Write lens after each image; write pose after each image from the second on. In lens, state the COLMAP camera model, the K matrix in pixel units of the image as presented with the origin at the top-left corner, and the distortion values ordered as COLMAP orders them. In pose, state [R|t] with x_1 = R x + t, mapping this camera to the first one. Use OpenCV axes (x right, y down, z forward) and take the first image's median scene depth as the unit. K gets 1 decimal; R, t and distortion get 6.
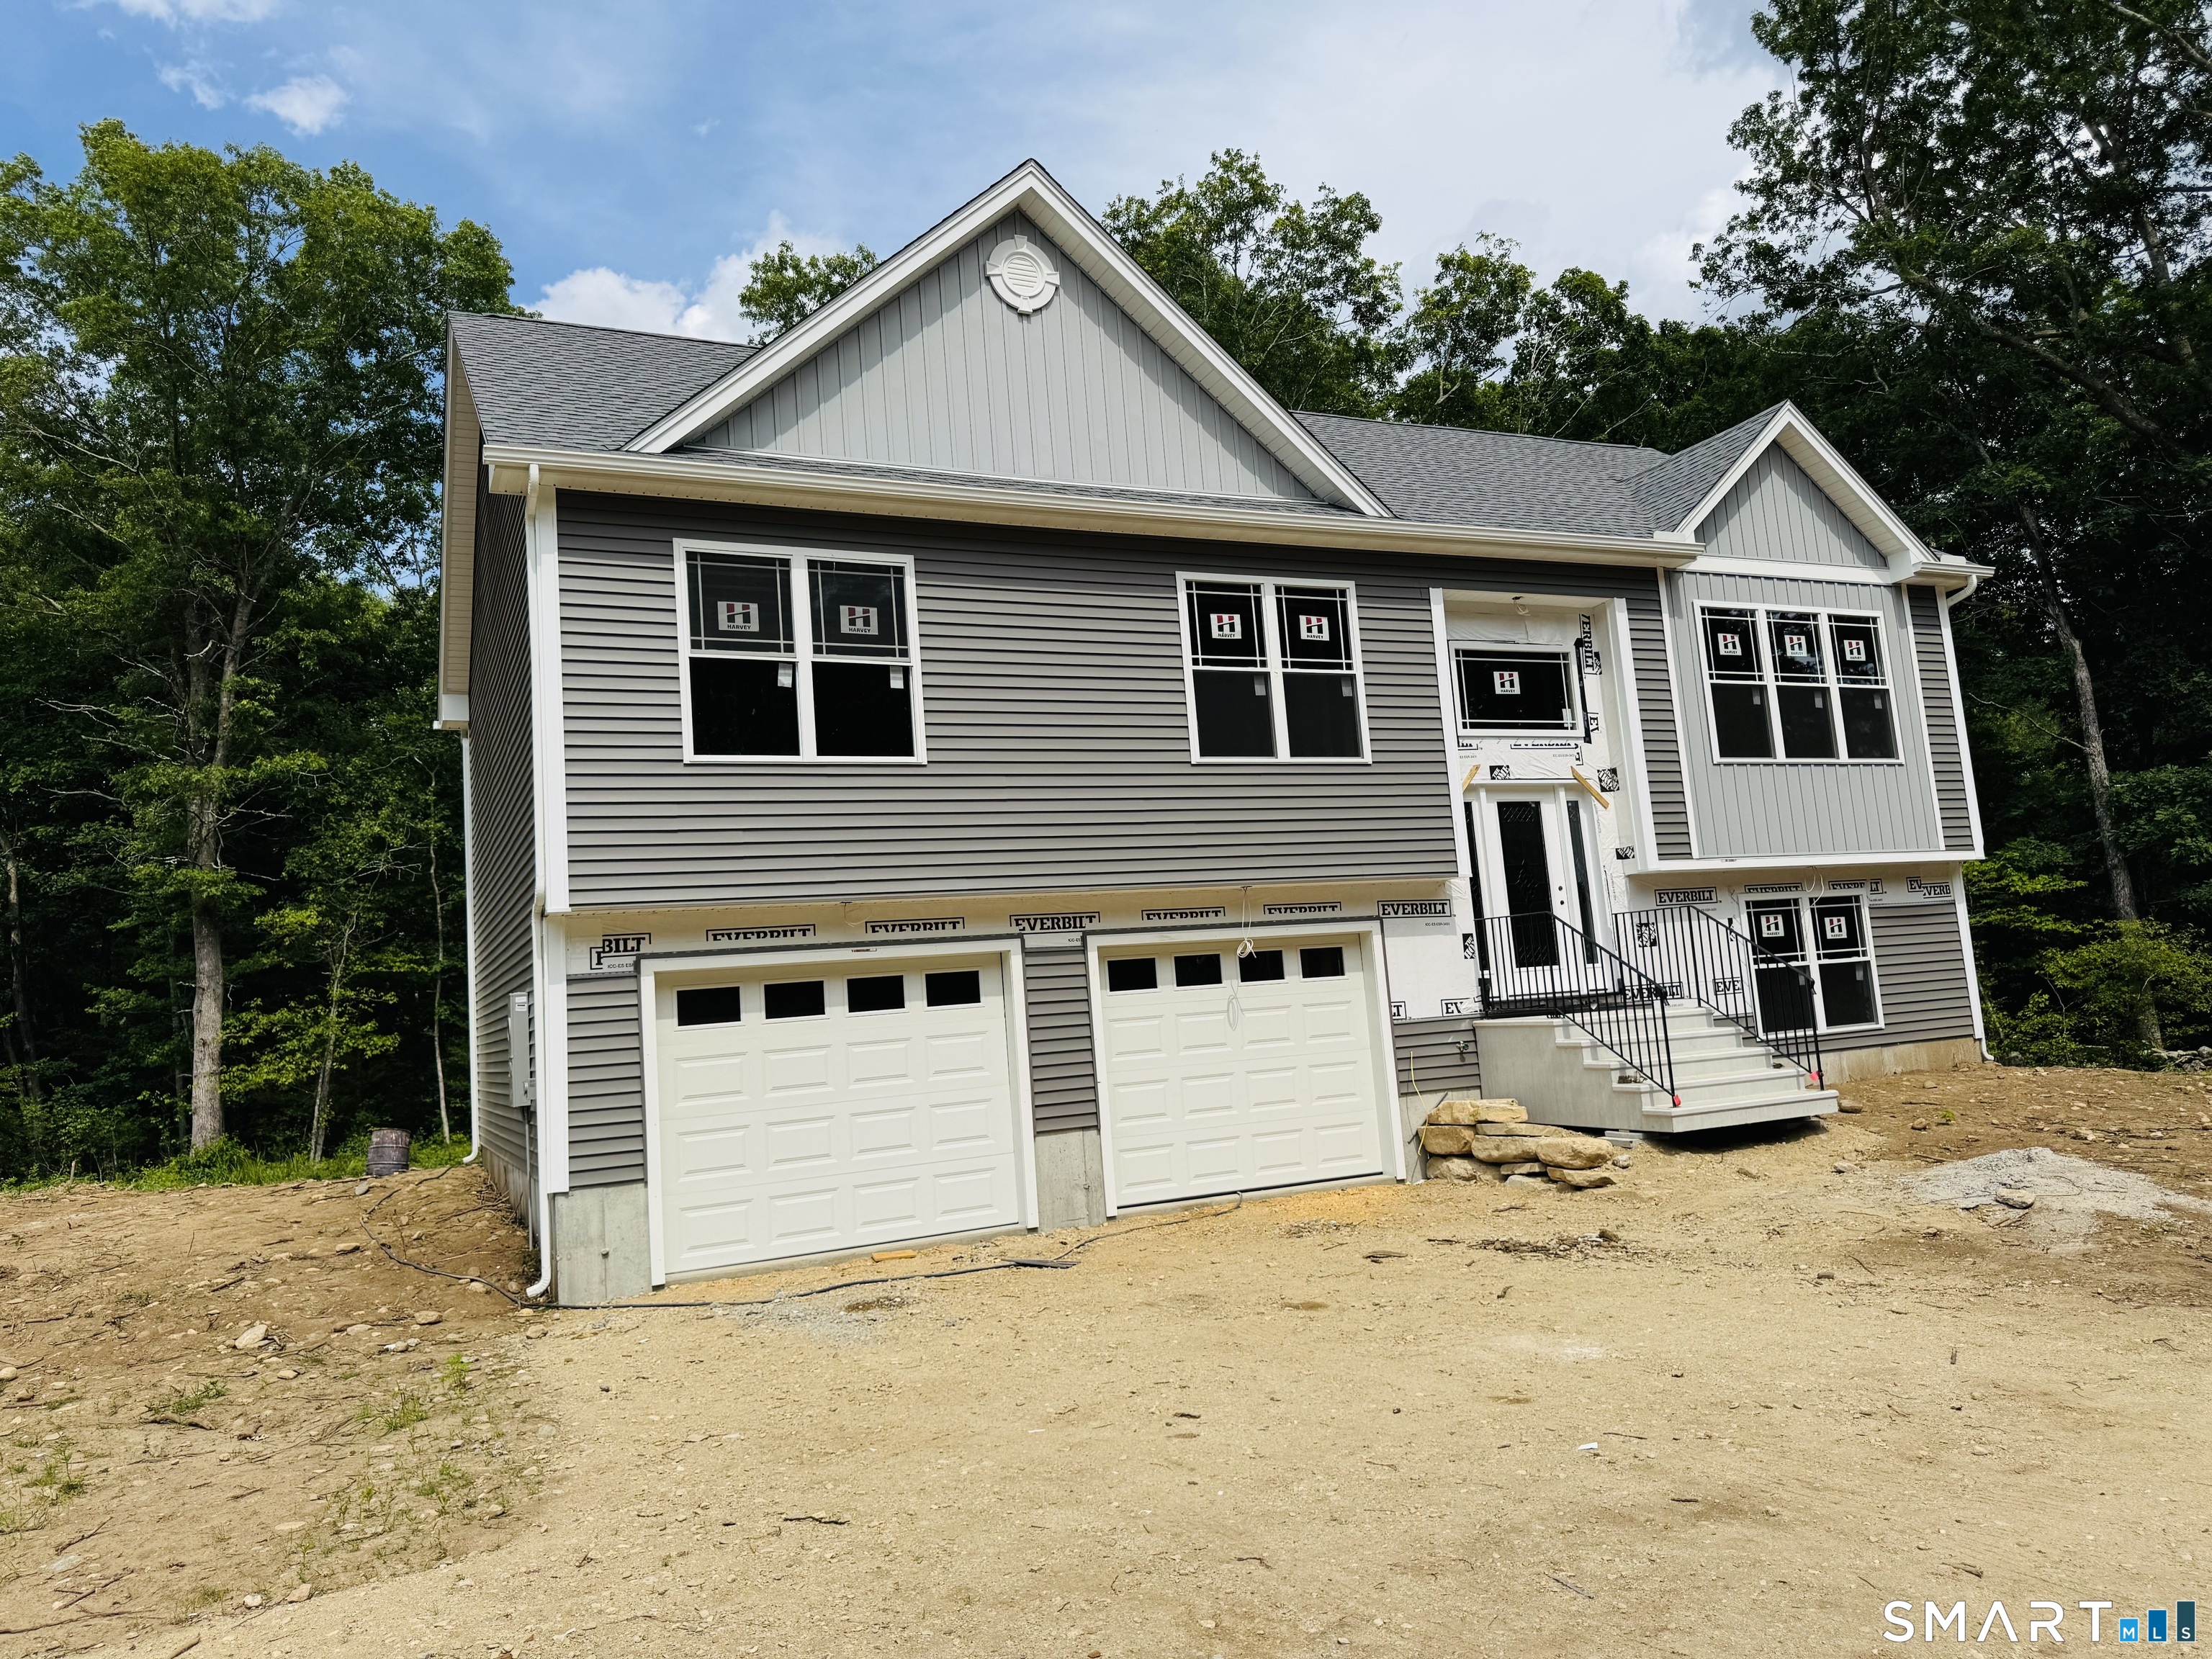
lens RADIAL K [[1571.6, 0, 1106.0], [0, 1571.6, 829.5], [0, 0, 1]] dist [0.006640, -0.002589]
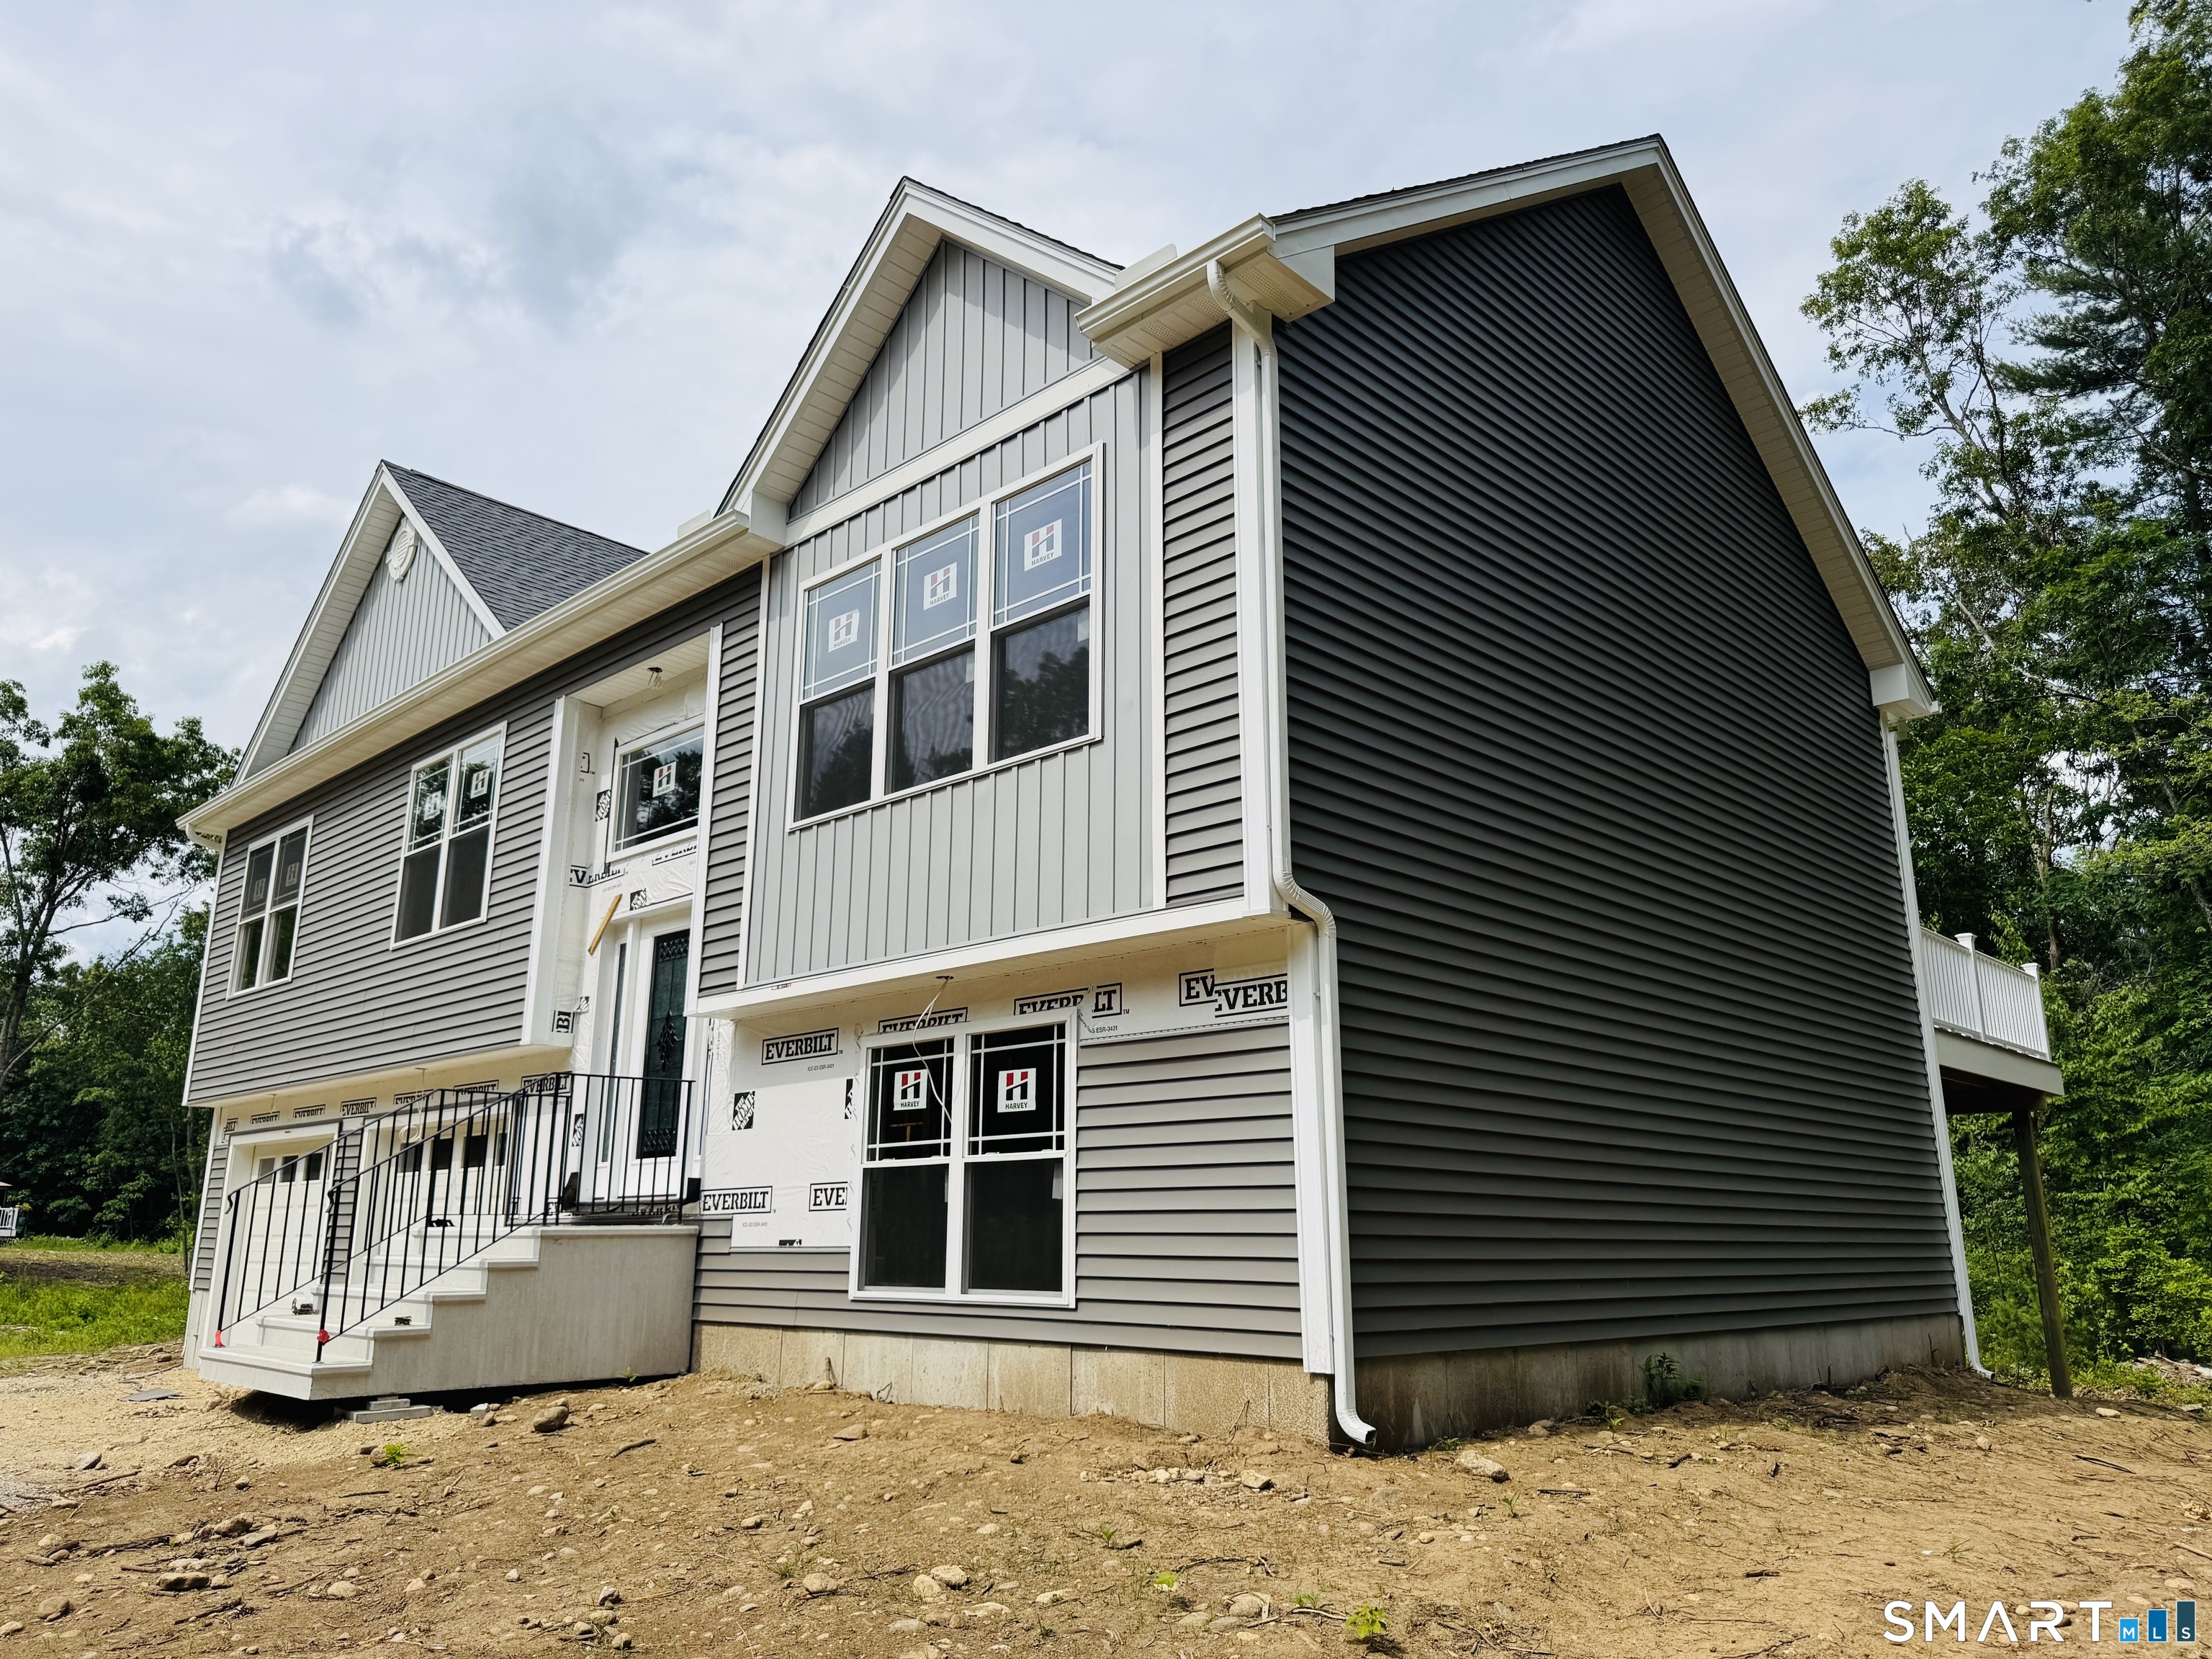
lens RADIAL K [[1580.3, 0, 1106.0], [0, 1580.3, 829.5], [0, 0, 1]] dist [0.185199, -0.000474]
pose [[0.343094, -0.153843, -0.926617, 1.005673], [0.089892, 0.987346, -0.130642, 0.050712], [0.934990, -0.038473, 0.352581, 0.881861]]
